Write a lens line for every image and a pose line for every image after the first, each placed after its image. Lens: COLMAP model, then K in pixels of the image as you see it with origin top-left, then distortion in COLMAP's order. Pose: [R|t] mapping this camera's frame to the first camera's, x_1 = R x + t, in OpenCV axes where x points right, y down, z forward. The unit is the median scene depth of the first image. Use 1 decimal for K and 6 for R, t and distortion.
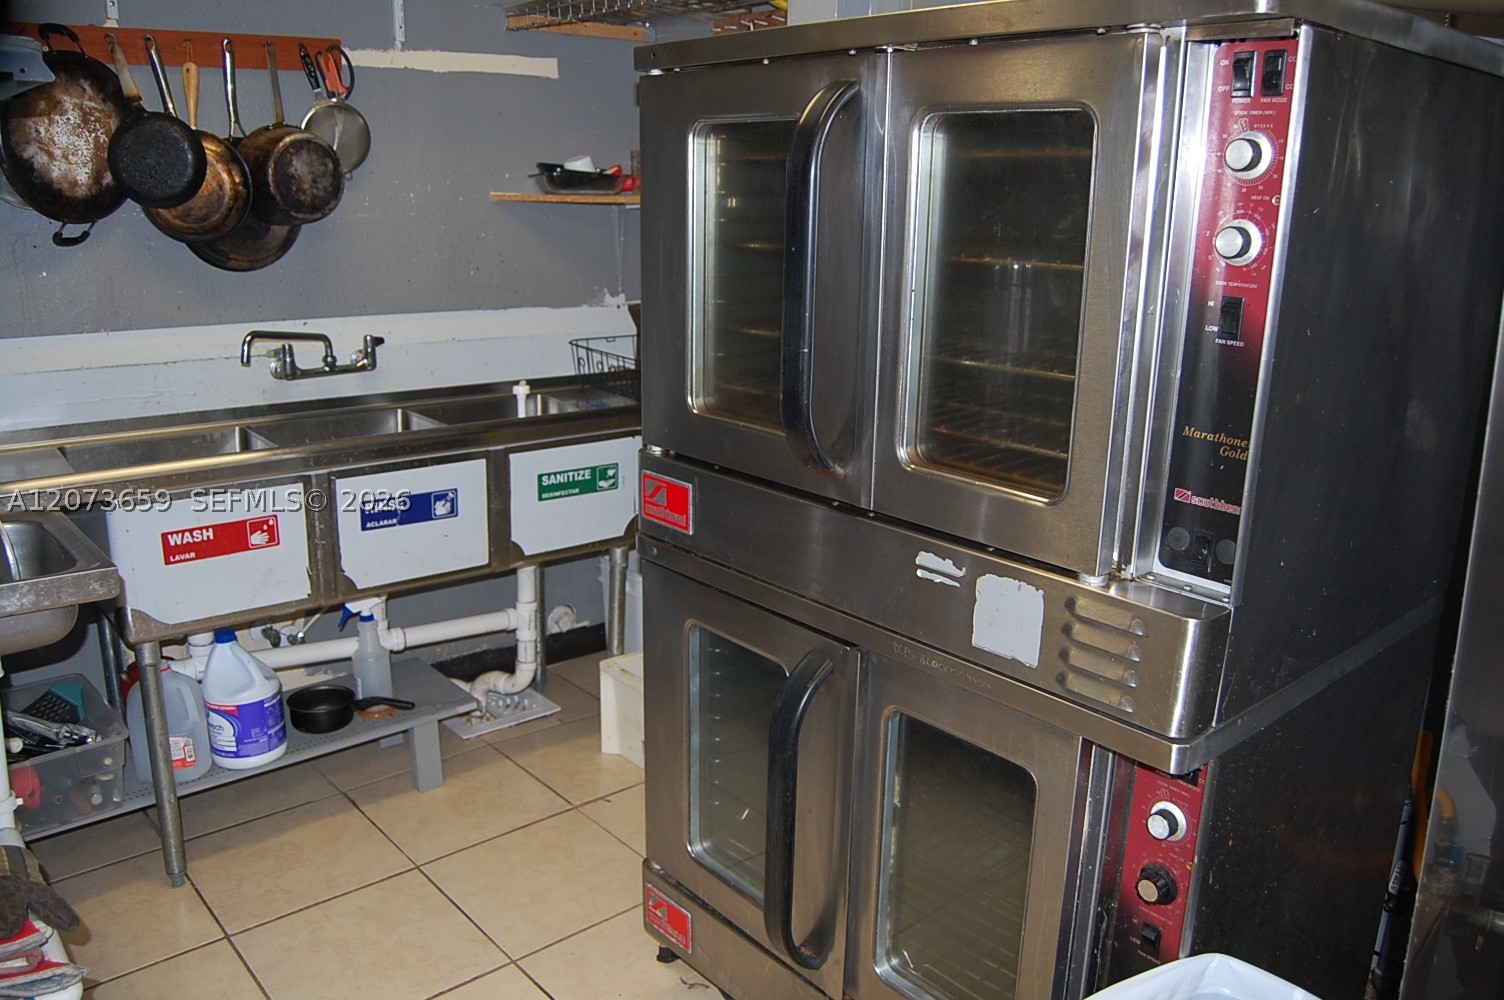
lens RADIAL K [[1177.7, 0, 747.2], [0, 1177.7, 501.6], [0, 0, 1]] dist [-0.093308, 0.035749]
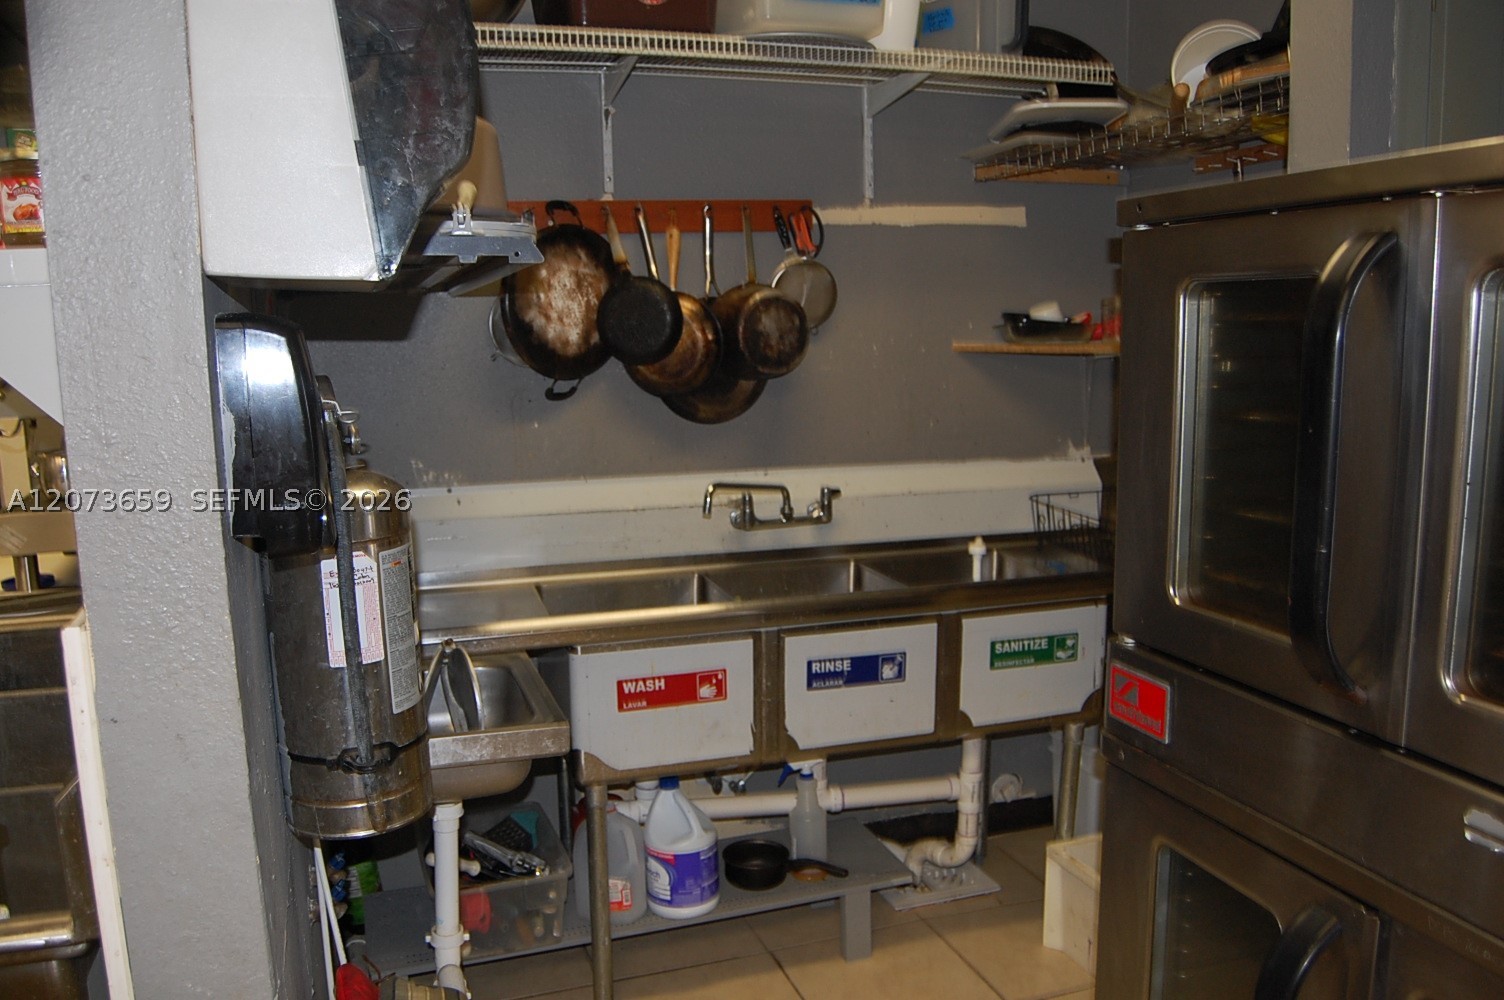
lens RADIAL K [[1177.7, 0, 743.4], [0, 1177.7, 498.7], [0, 0, 1]] dist [-0.093308, 0.035749]
pose [[0.927386, 0.024993, -0.373271, -0.015165], [-0.066880, 0.992768, -0.099690, -0.030762], [0.368080, 0.117416, 0.922351, 0.048731]]
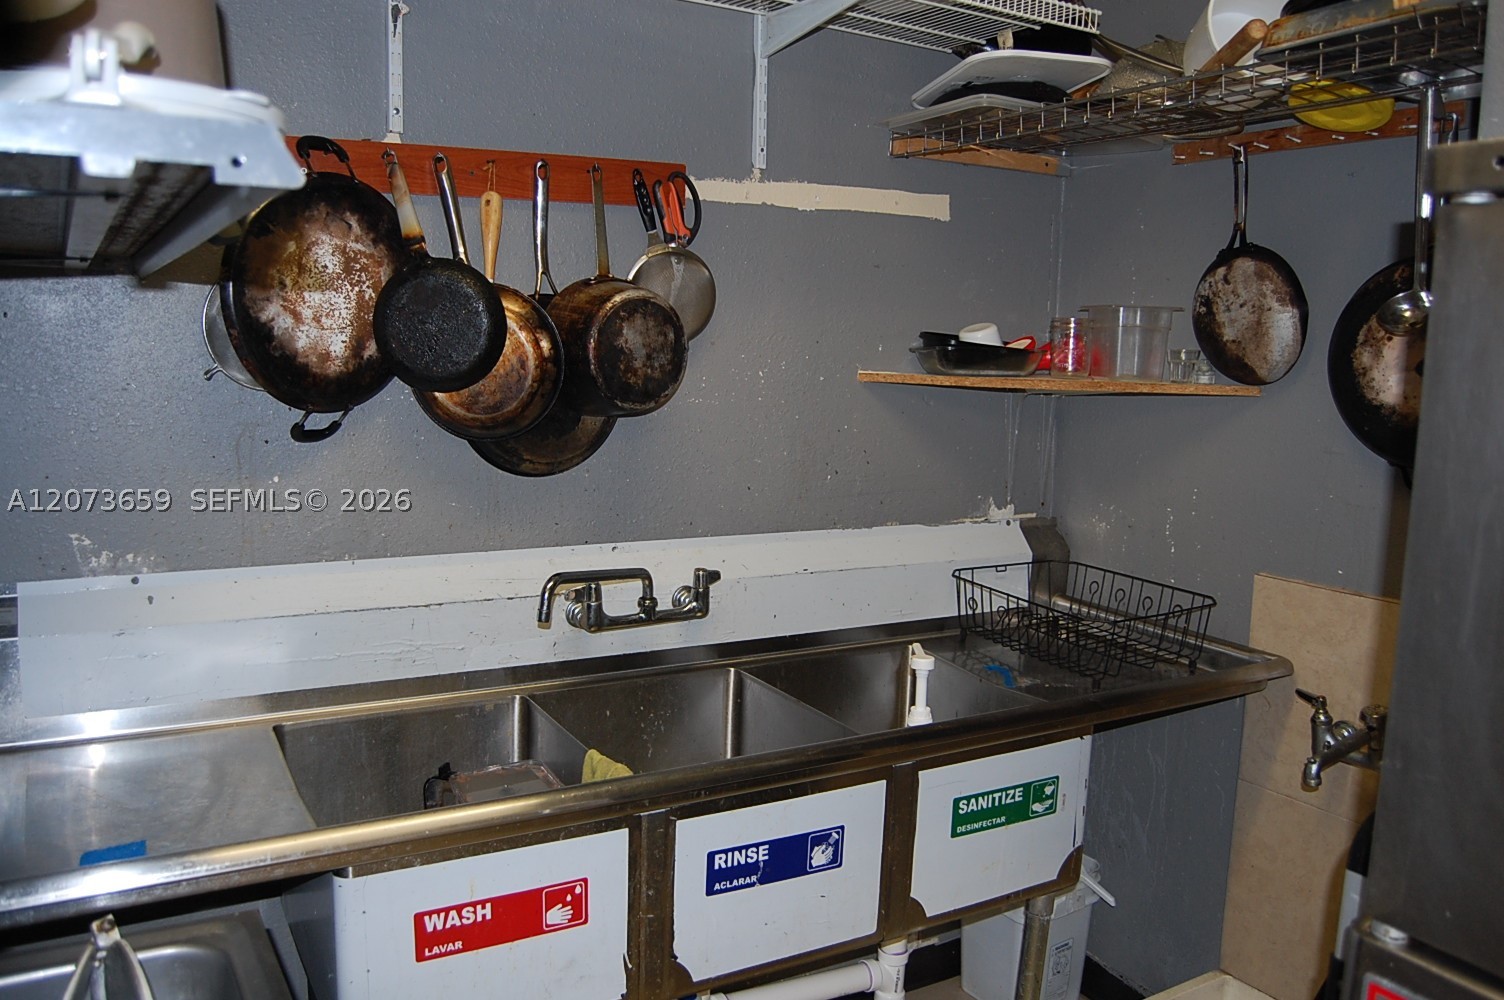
lens RADIAL K [[1177.7, 0, 747.0], [0, 1177.7, 501.0], [0, 0, 1]] dist [-0.093308, 0.035749]
pose [[0.984997, 0.031510, -0.169671, -0.193978], [-0.051979, 0.991702, -0.117580, -0.110648], [0.164558, 0.124635, 0.978461, 0.324256]]
